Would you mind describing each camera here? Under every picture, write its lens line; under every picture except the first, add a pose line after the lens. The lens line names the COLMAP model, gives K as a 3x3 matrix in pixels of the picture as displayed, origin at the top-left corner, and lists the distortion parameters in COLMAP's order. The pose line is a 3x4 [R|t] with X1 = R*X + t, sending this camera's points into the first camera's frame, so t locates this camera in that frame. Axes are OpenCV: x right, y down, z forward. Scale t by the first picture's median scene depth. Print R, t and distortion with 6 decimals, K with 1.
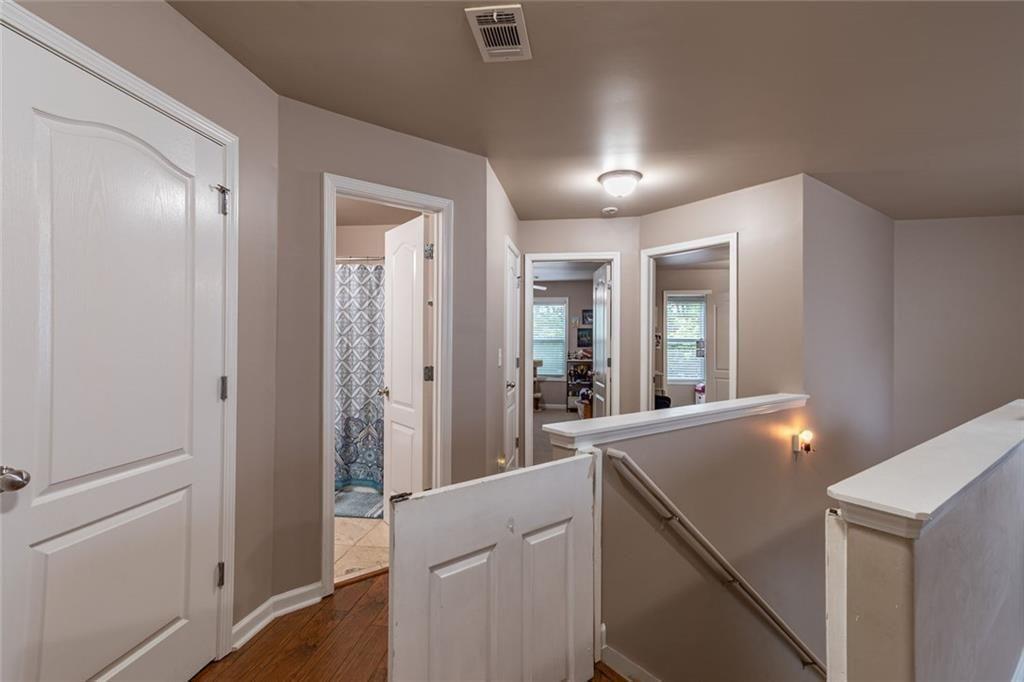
lens RADIAL K [[454.8, 0, 516.7], [0, 454.8, 338.8], [0, 0, 1]] dist [0.002122, 0.000412]
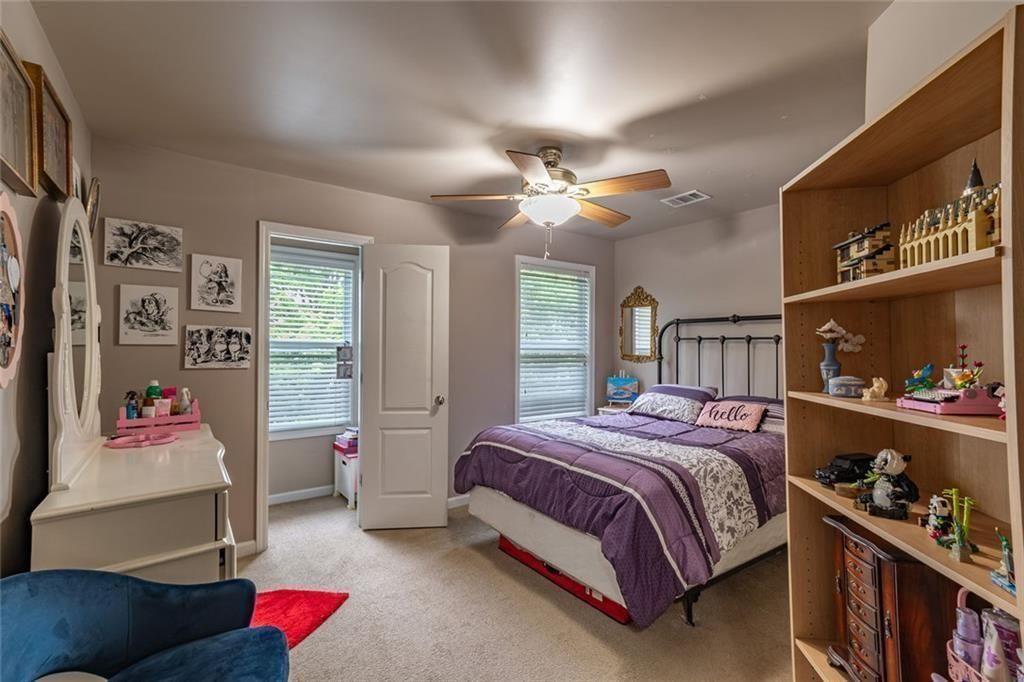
lens RADIAL K [[454.8, 0, 516.7], [0, 454.8, 338.8], [0, 0, 1]] dist [0.002122, 0.000412]
pose [[0.720782, 0.012101, 0.693056, 0.172222], [-0.004852, 0.999911, -0.012413, 0.000756], [-0.693145, 0.005584, 0.720777, 0.456668]]
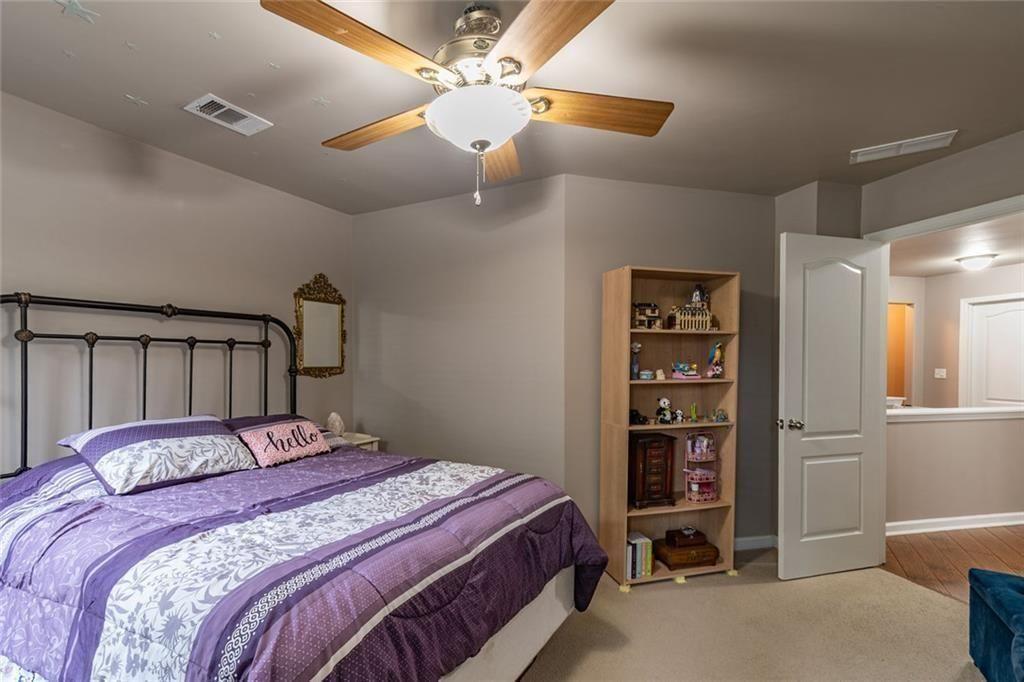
lens RADIAL K [[448.1, 0, 509.8], [0, 448.1, 364.3], [0, 0, 1]] dist [-0.000625, 0.012033]
pose [[-0.919008, -0.008968, 0.394136, 0.396205], [-0.007884, 0.999959, 0.004368, 0.009402], [-0.394159, 0.000907, -0.919042, 1.008239]]
